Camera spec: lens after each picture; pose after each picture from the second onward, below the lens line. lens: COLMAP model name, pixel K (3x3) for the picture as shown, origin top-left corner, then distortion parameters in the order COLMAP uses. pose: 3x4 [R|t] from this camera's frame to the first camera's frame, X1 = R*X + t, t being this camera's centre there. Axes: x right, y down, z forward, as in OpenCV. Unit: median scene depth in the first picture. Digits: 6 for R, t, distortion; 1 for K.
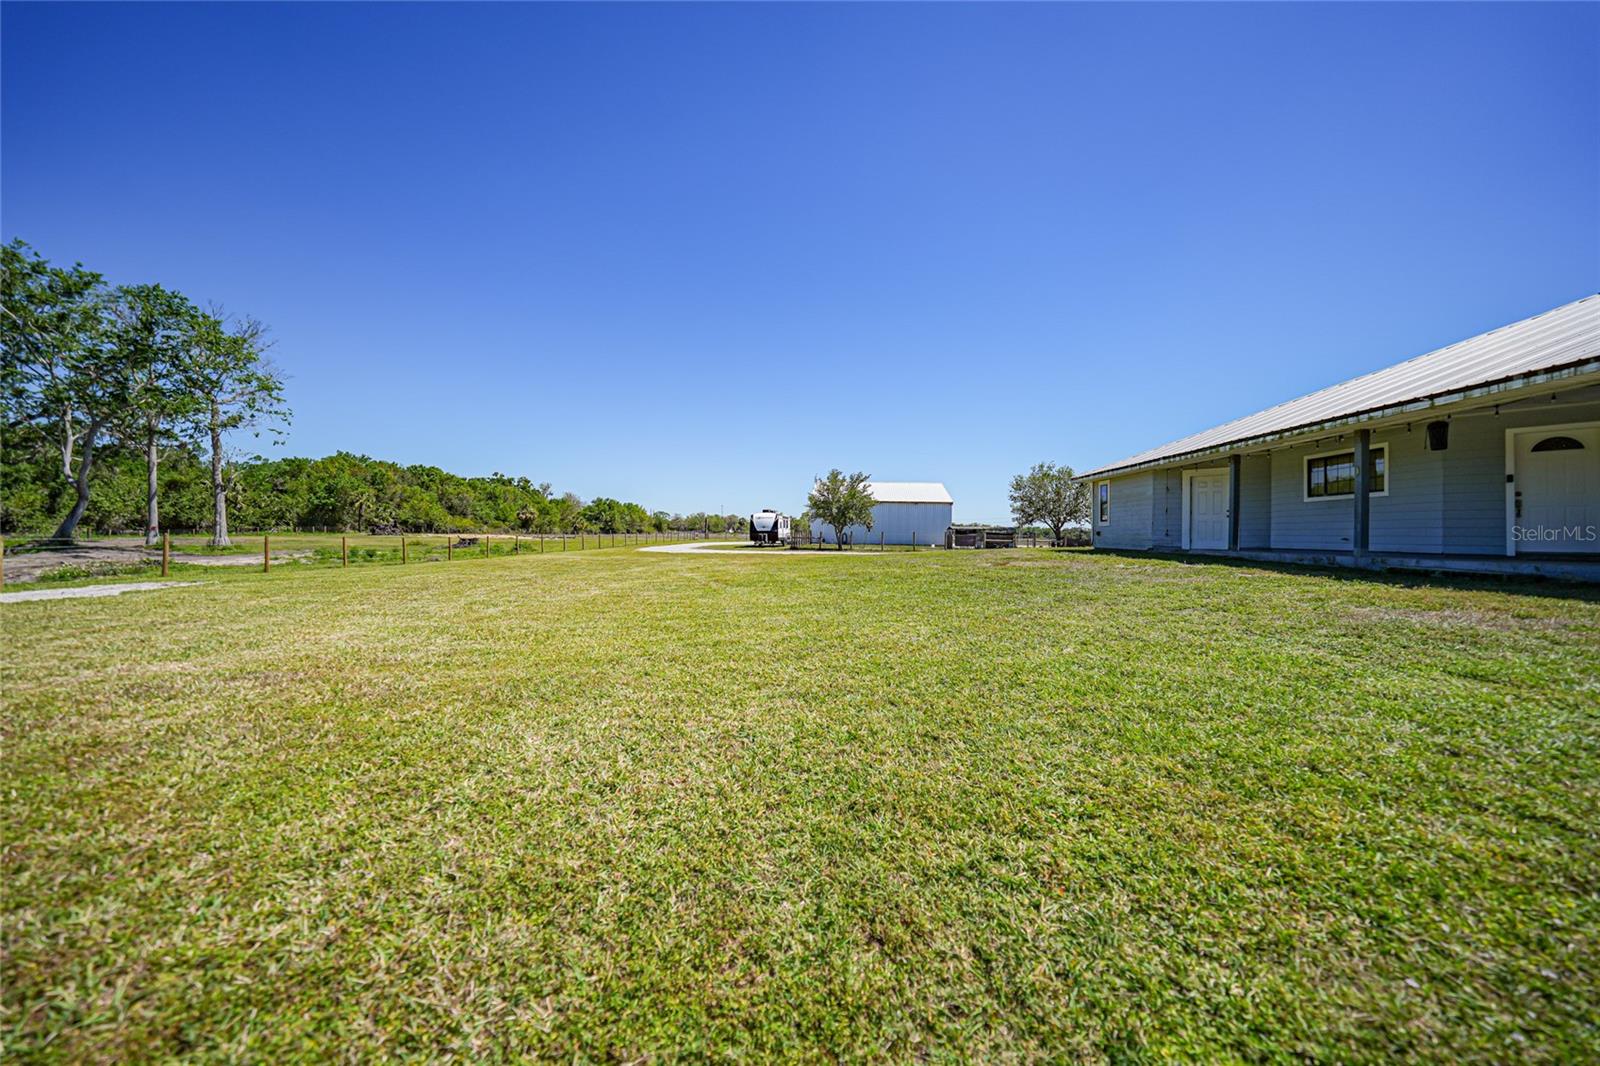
lens RADIAL K [[562.8, 0, 793.9], [0, 562.8, 530.6], [0, 0, 1]] dist [0.008498, 0.001100]
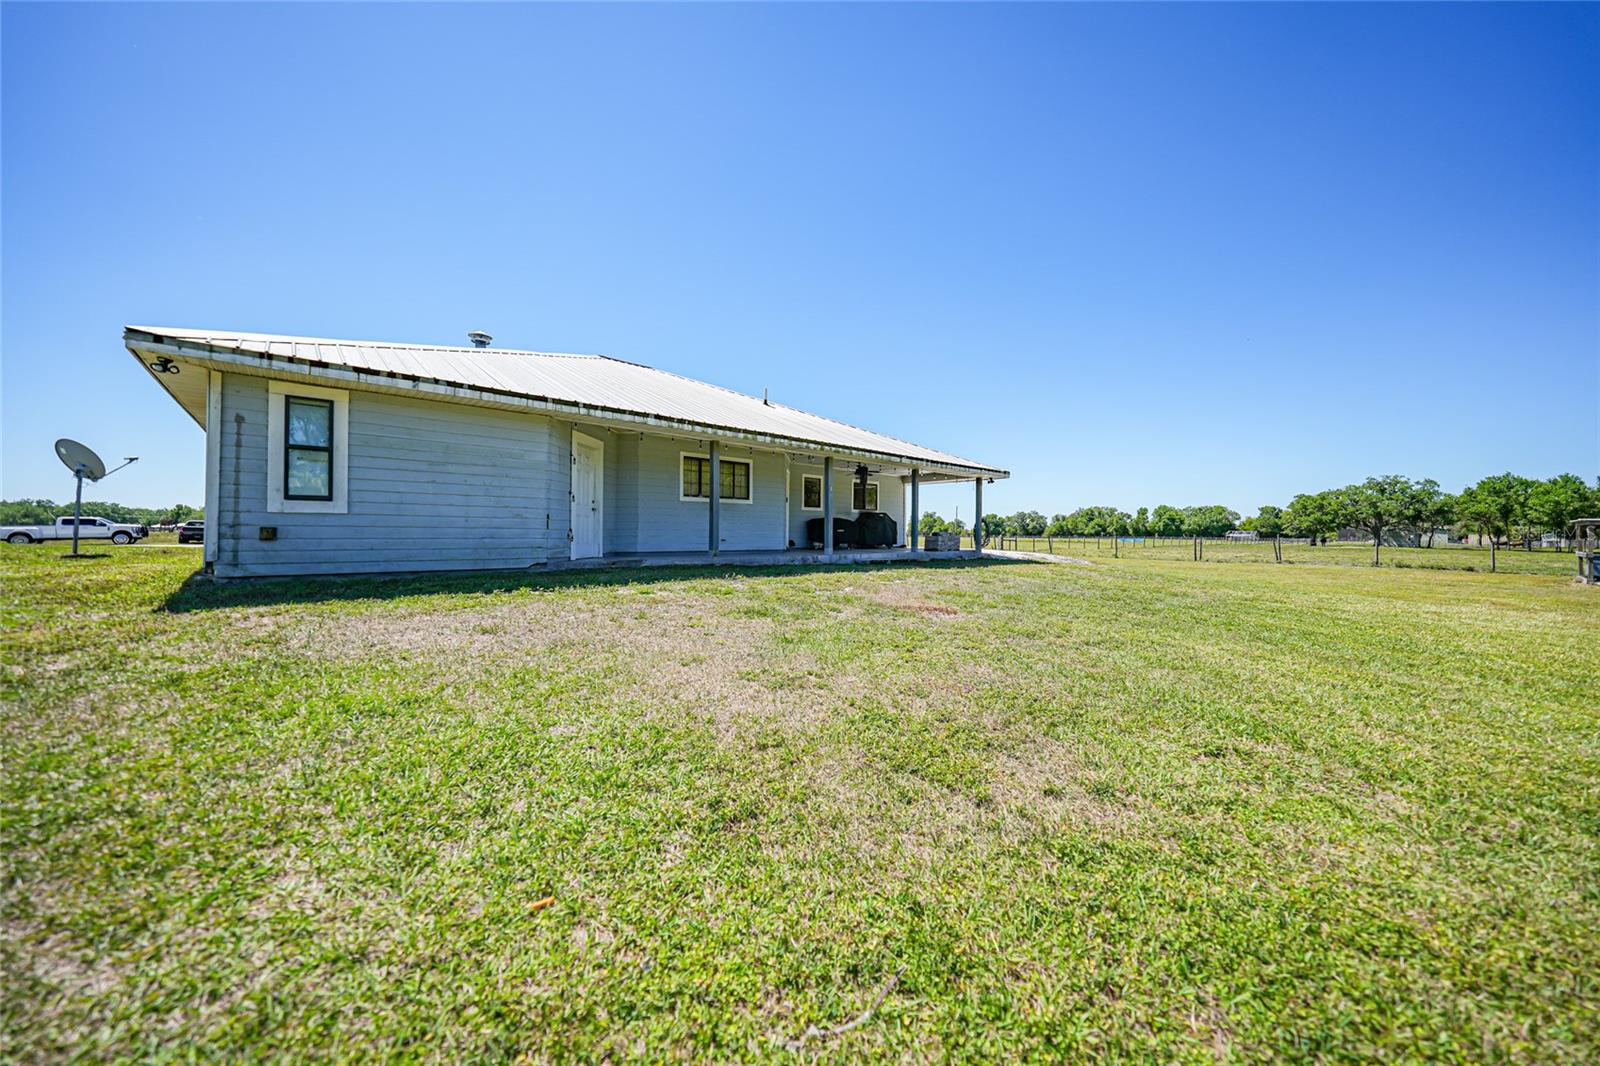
lens RADIAL K [[562.8, 0, 798.3], [0, 562.8, 532.2], [0, 0, 1]] dist [0.008498, 0.001100]
pose [[-0.706222, -0.025191, 0.707542, 0.115299], [-0.030935, 0.999510, 0.004709, -0.009899], [-0.707314, -0.018562, -0.706656, 1.512198]]
